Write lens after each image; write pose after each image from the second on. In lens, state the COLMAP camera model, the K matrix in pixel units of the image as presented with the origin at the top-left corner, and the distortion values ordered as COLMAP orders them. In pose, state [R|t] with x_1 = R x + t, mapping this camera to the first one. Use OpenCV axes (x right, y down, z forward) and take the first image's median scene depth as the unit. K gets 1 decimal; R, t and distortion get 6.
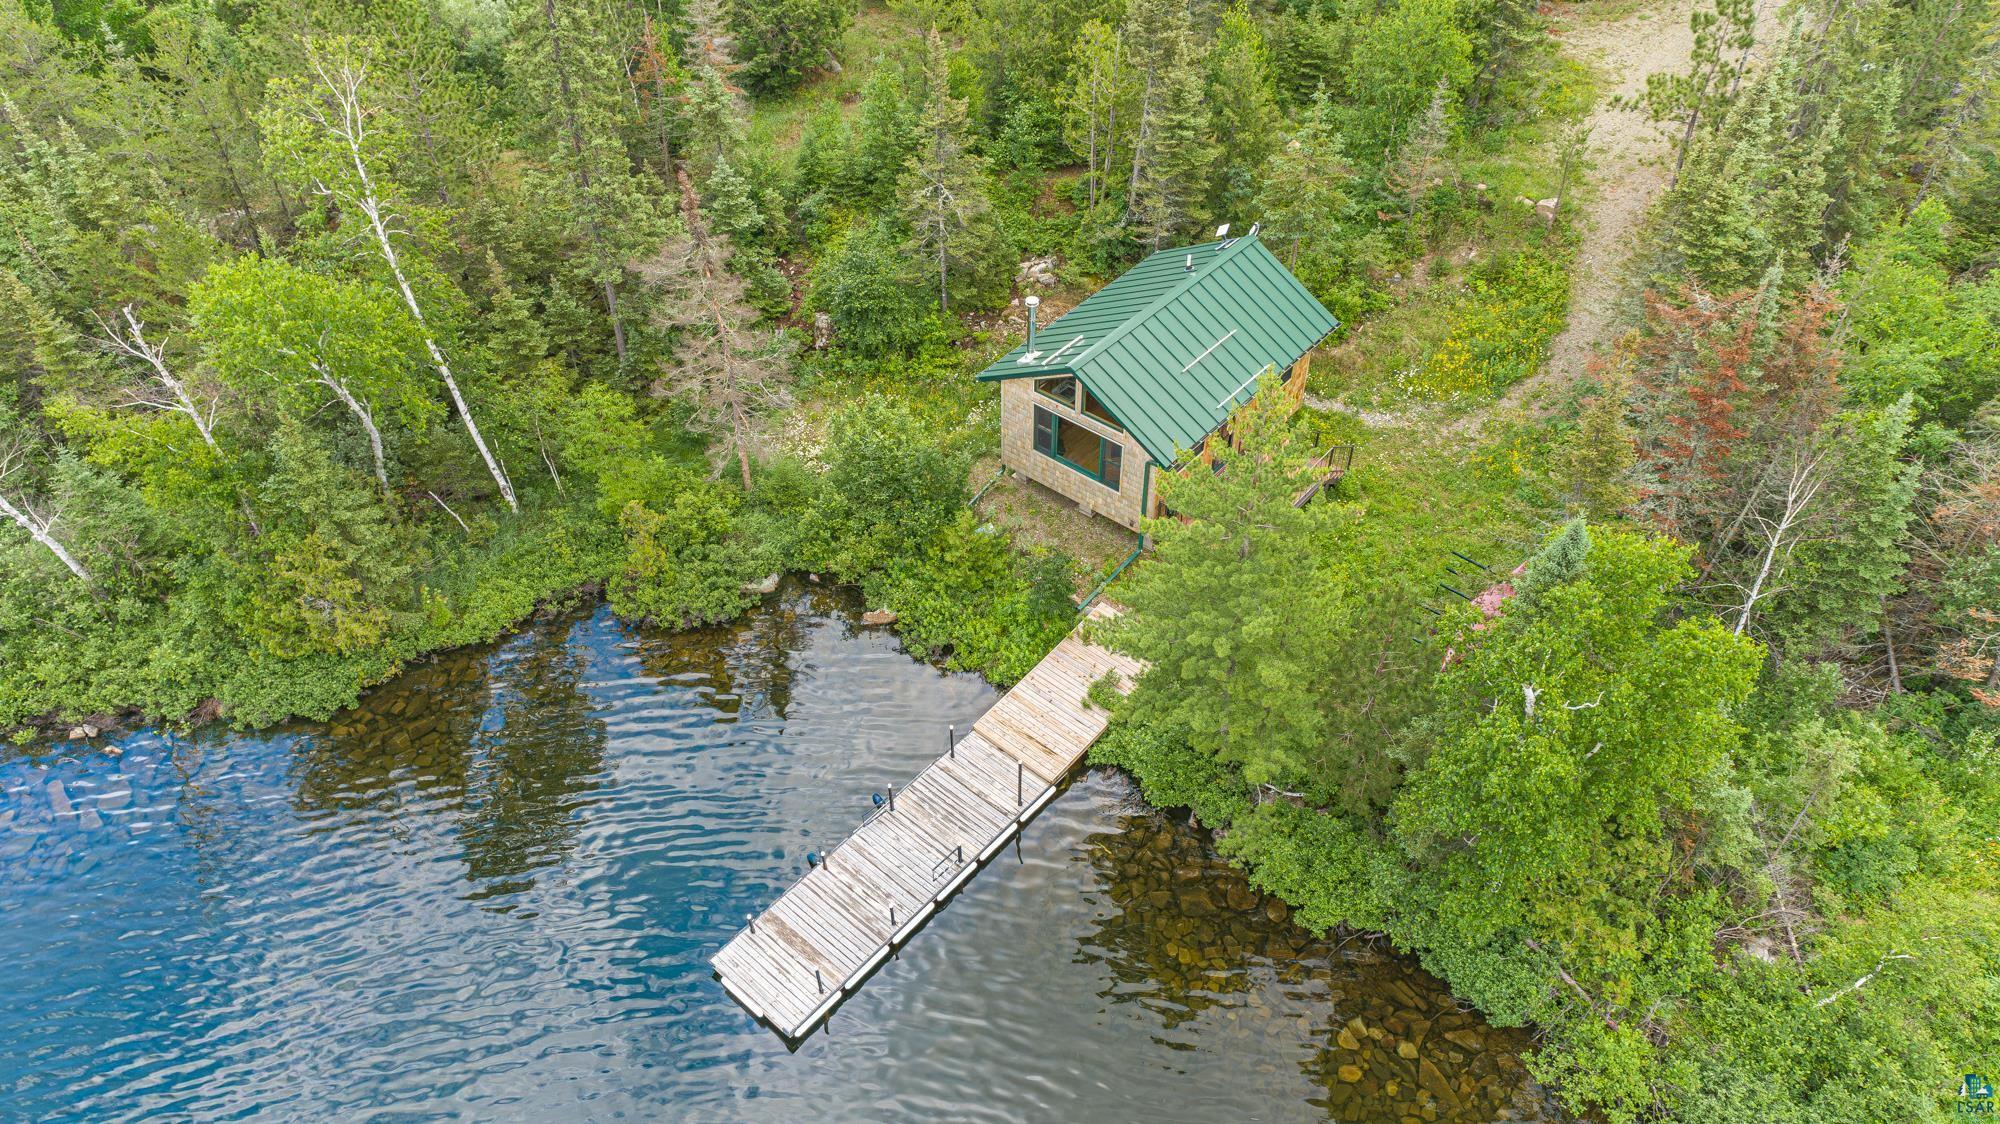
lens RADIAL K [[1375.9, 0, 1000.0], [0, 1375.9, 562.0], [0, 0, 1]] dist [0.014898, -0.000612]
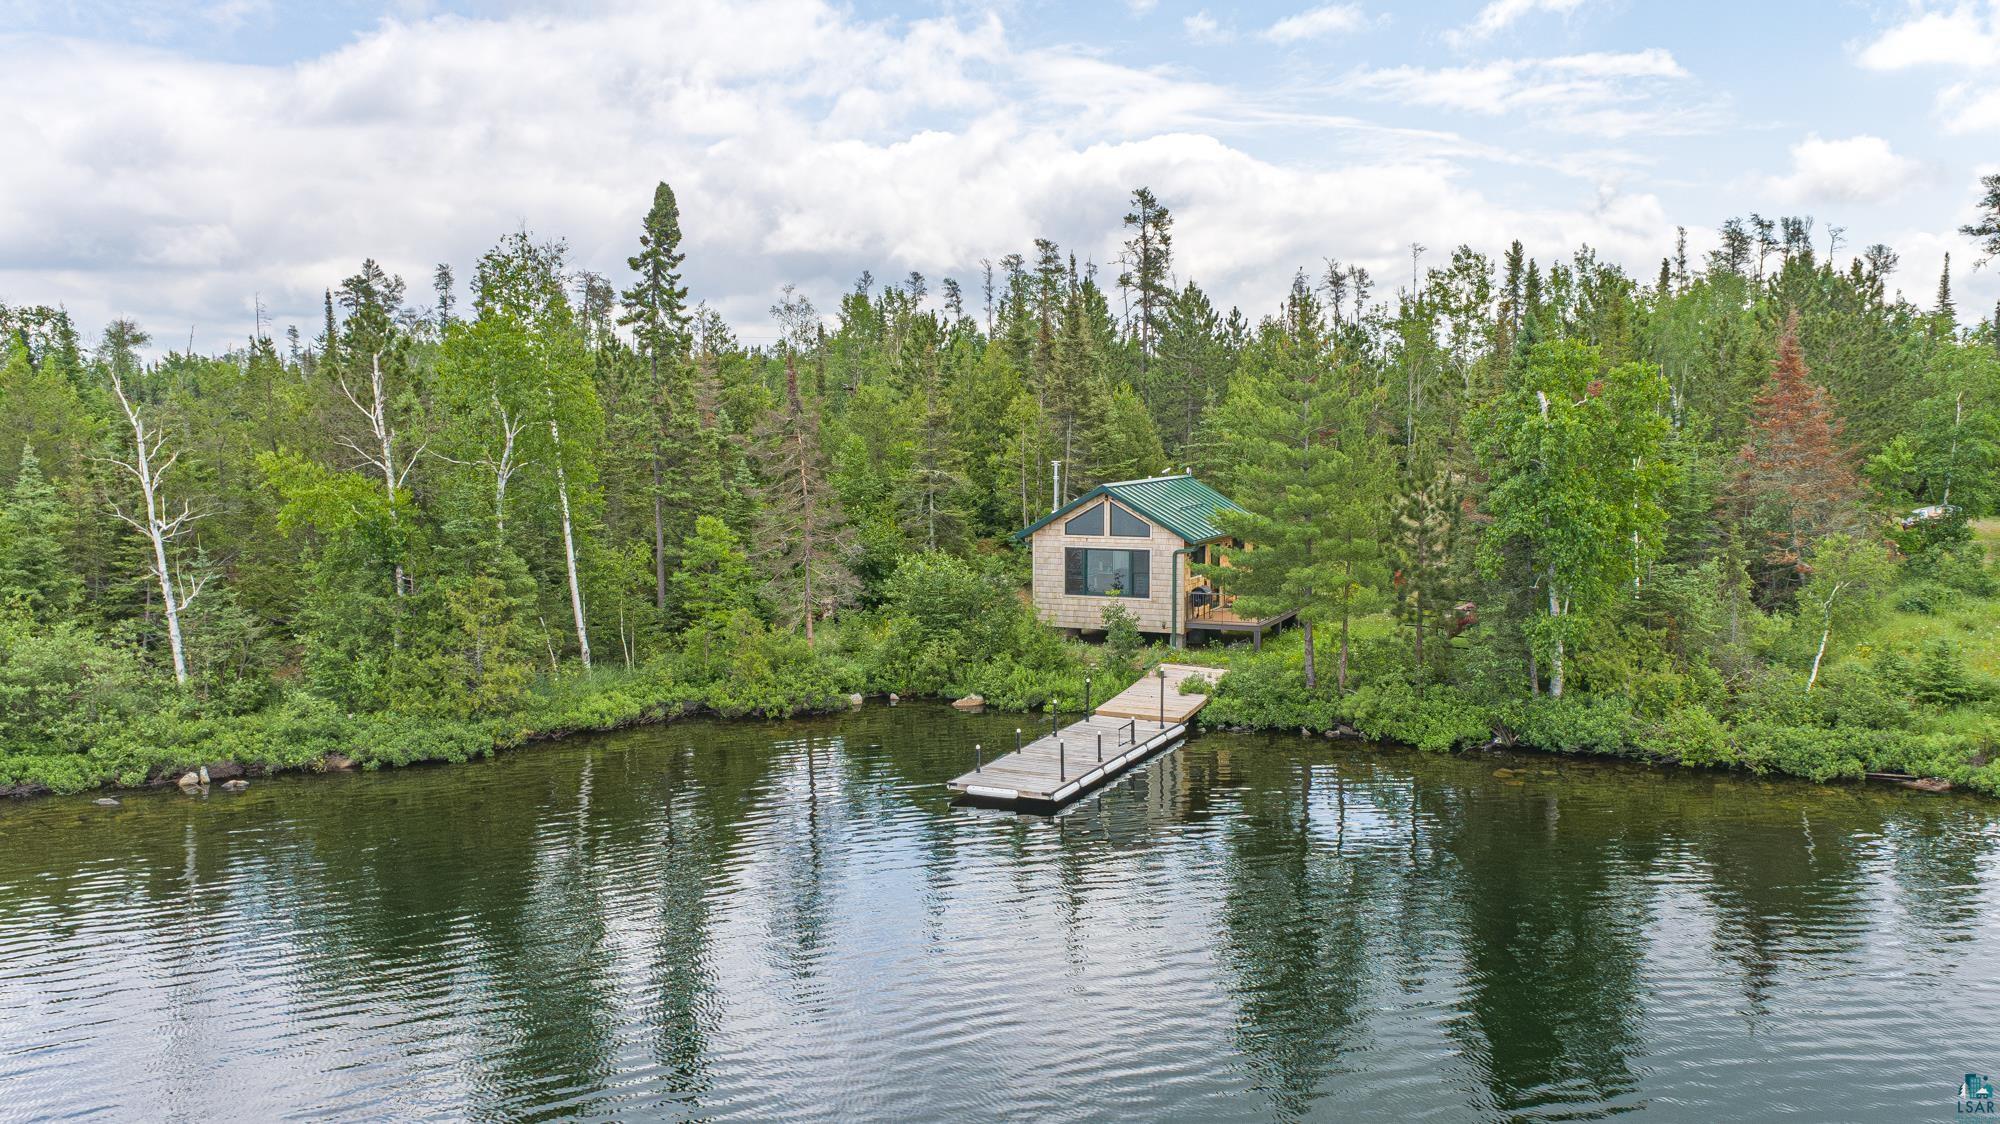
lens RADIAL K [[1541.1, 0, 1074.3], [0, 1541.1, 563.3], [0, 0, 1]] dist [0.026820, 0.001767]
pose [[0.955805, -0.024165, 0.293005, -0.358624], [0.197096, 0.792163, -0.577608, 0.668674], [-0.218150, 0.609831, 0.761917, -0.026161]]
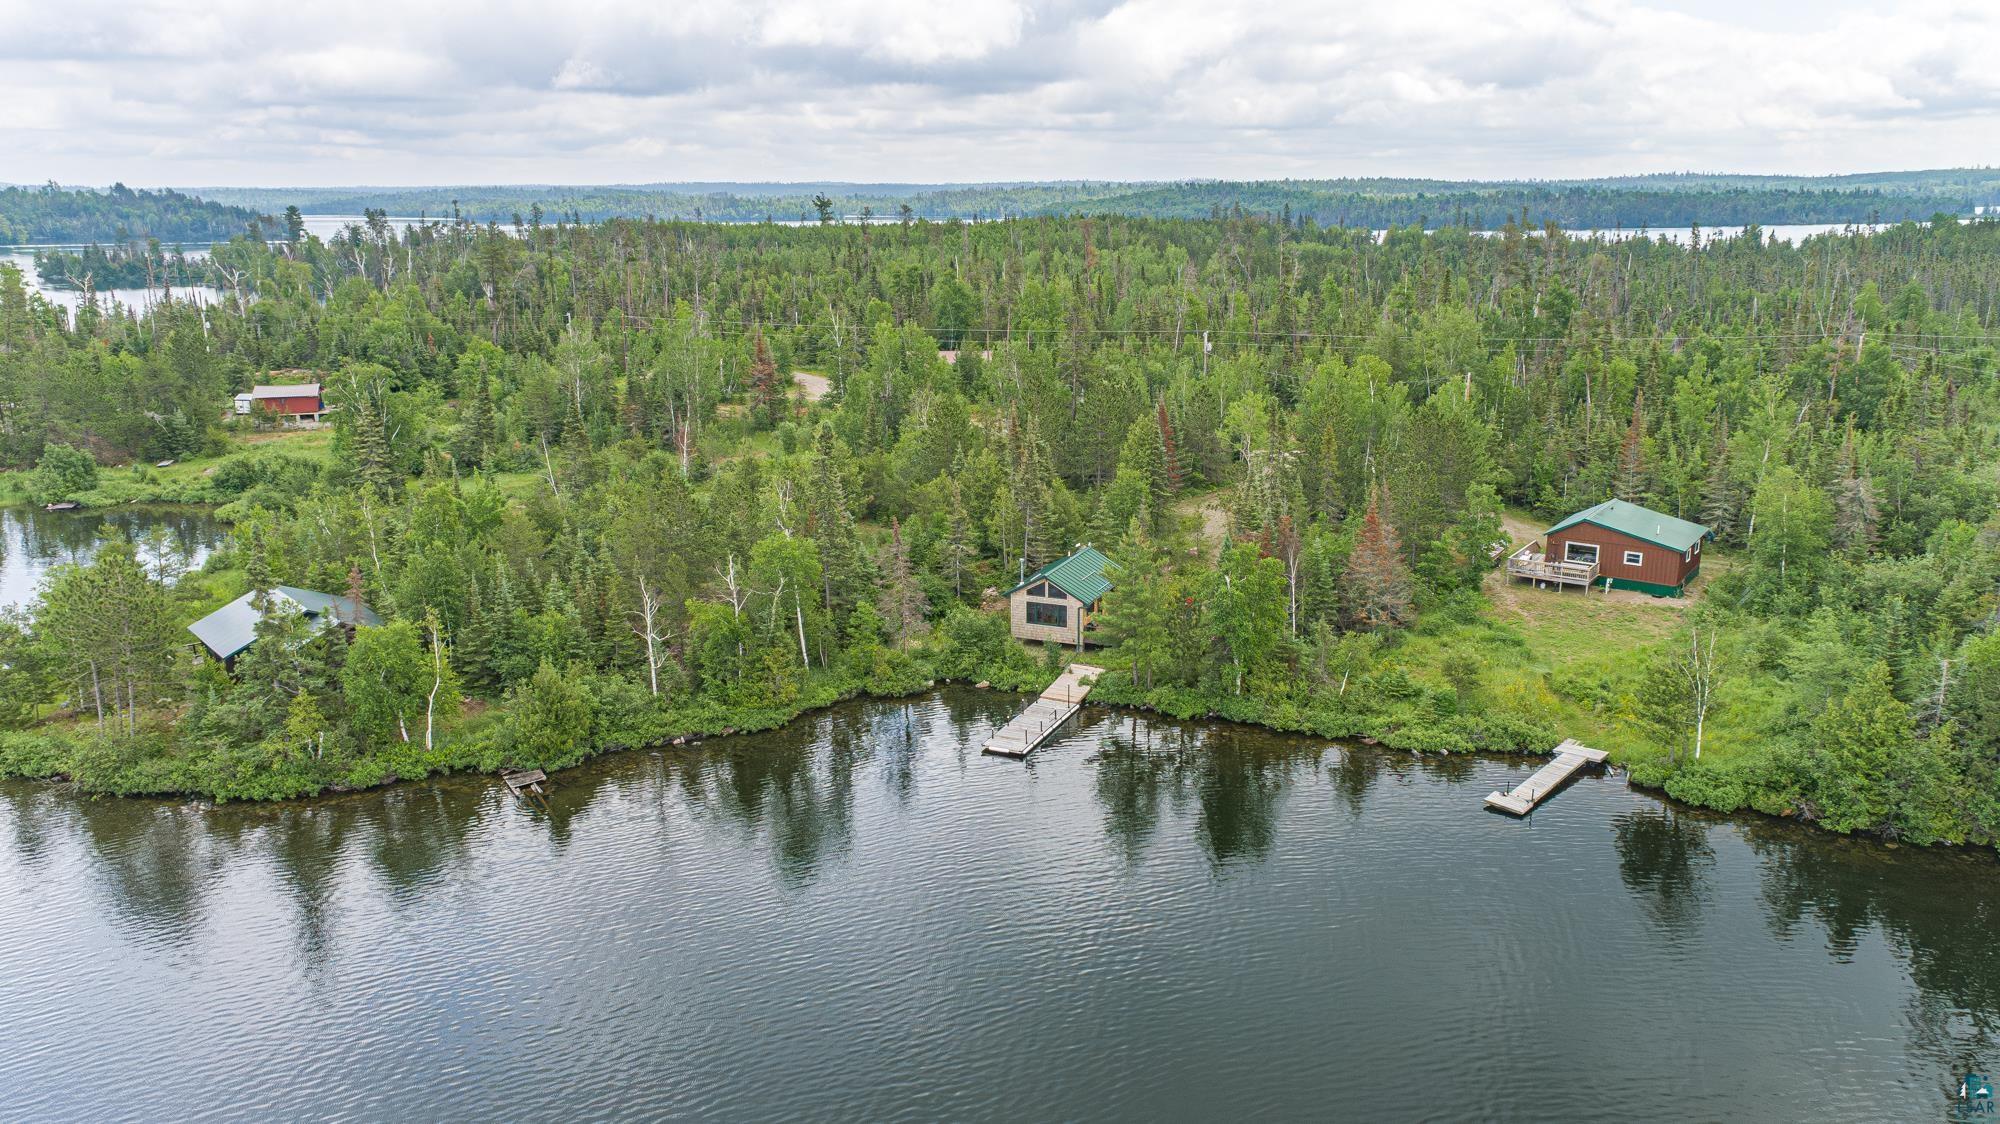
lens RADIAL K [[1417.5, 0, 1044.8], [0, 1417.5, 560.8], [0, 0, 1]] dist [0.021223, 0.000784]
pose [[0.952620, -0.073885, 0.295053, -0.687600], [0.205140, 0.872283, -0.443892, 0.956671], [-0.224573, 0.483387, 0.846111, -1.207471]]
